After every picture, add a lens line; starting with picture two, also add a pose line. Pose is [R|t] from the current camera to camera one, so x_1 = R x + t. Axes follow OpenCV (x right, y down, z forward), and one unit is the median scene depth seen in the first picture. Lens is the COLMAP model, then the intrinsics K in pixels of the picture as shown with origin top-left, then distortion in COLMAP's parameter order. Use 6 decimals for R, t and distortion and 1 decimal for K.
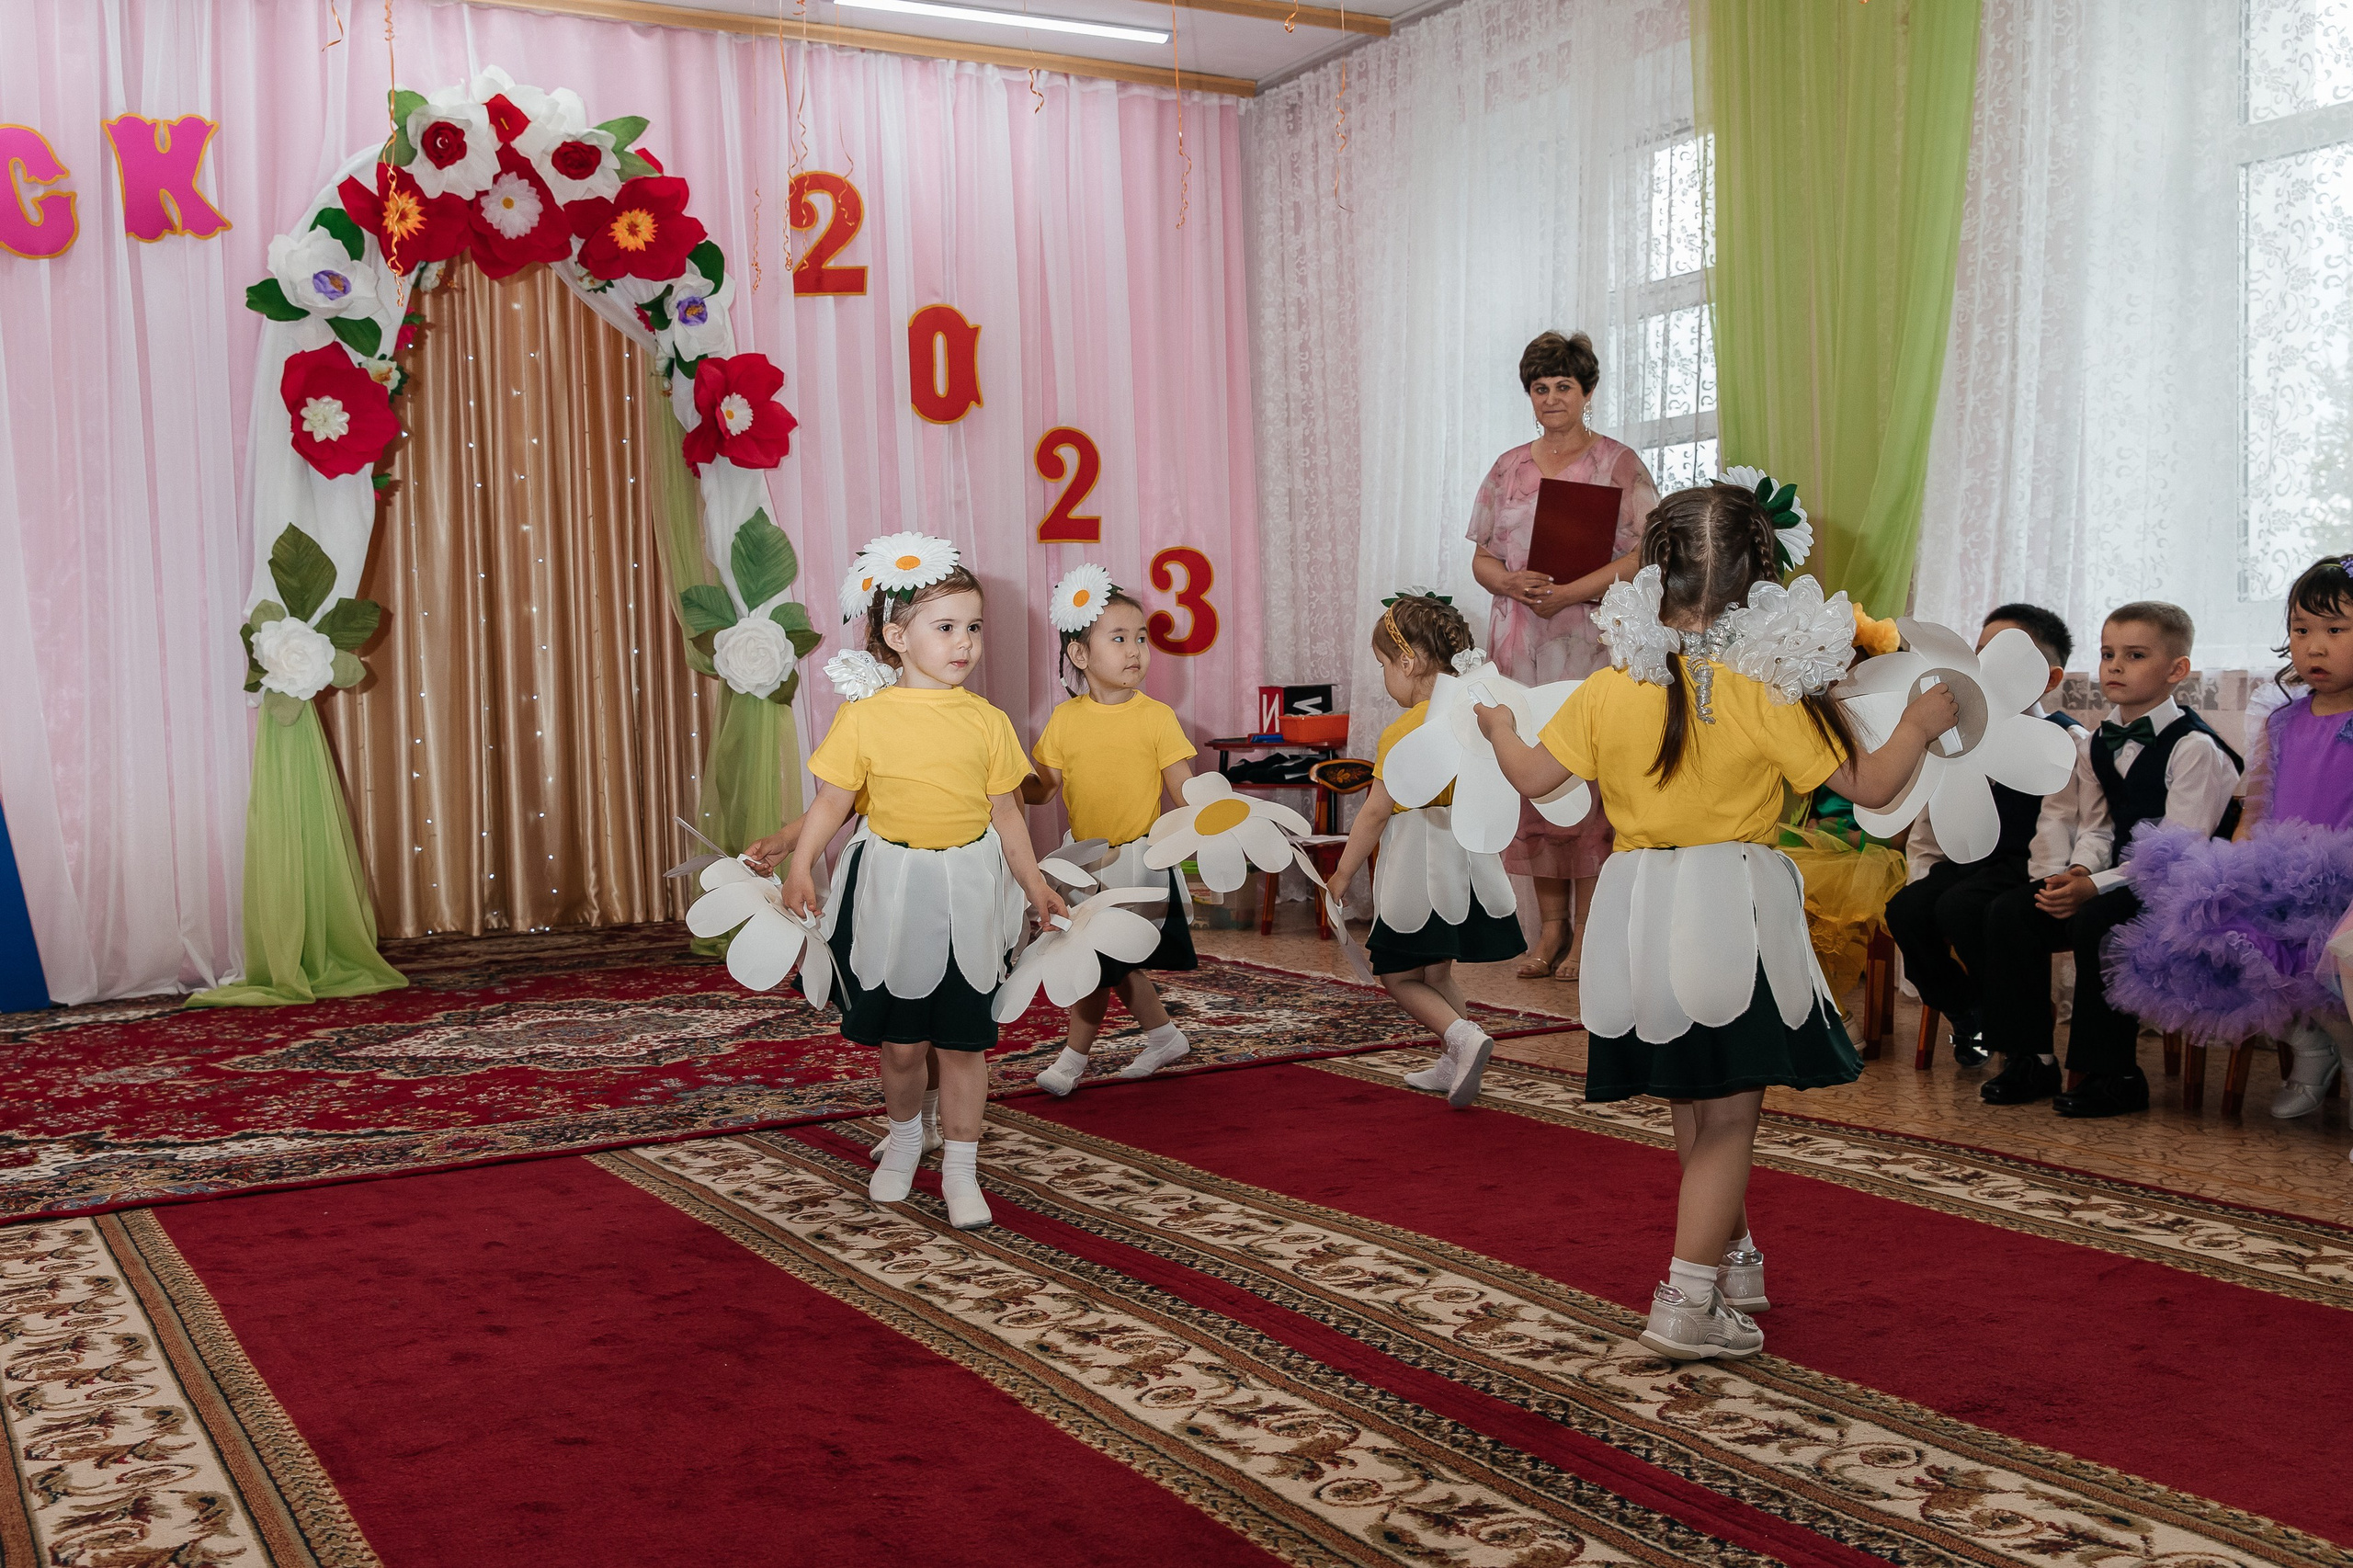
lens RADIAL K [[2370.3, 0, 1178.2], [0, 2370.3, 785.0], [0, 0, 1]] dist [0.033584, 0.000000]
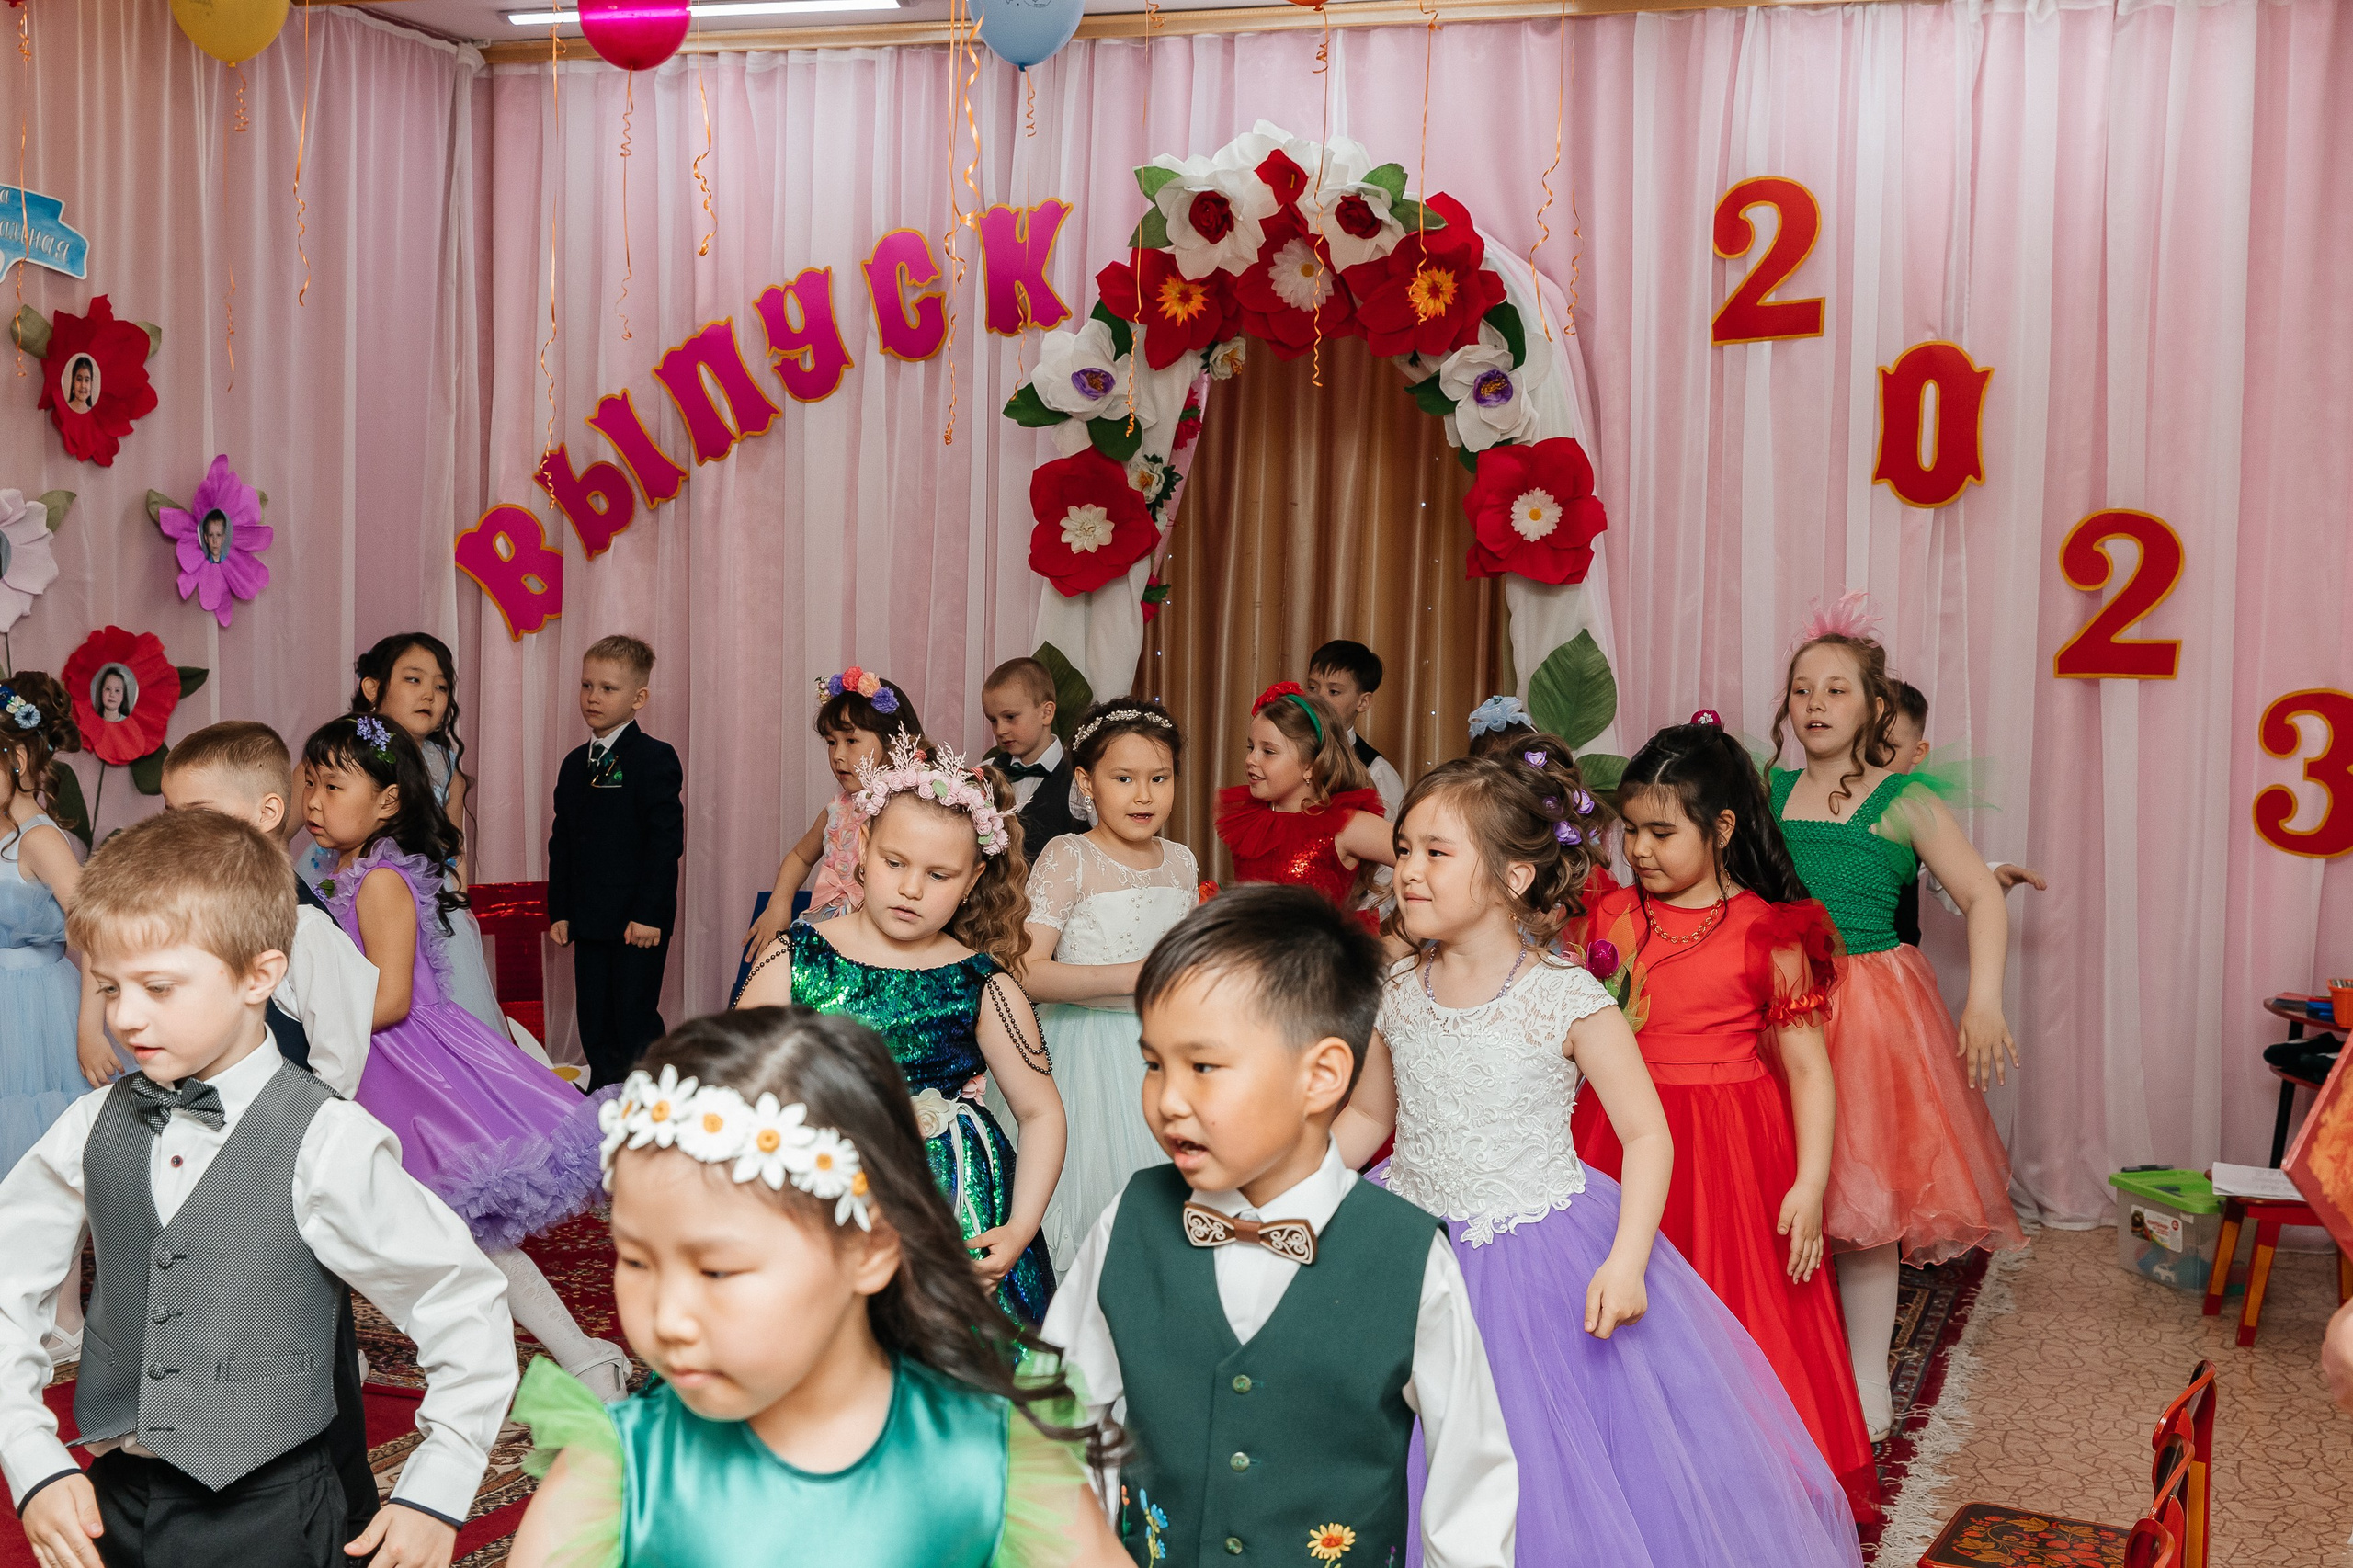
lens RADIAL K [[2976.4, 0, 1162.8], [0, 2976.4, 795.8], [0, 0, 1]] dist [0.006569, 0.000000]
pose [[0.623133, 0.101948, -0.775443, 0.536999], [-0.073389, 0.994715, 0.071801, -0.130543], [0.778665, 0.012167, 0.627322, 0.293648]]
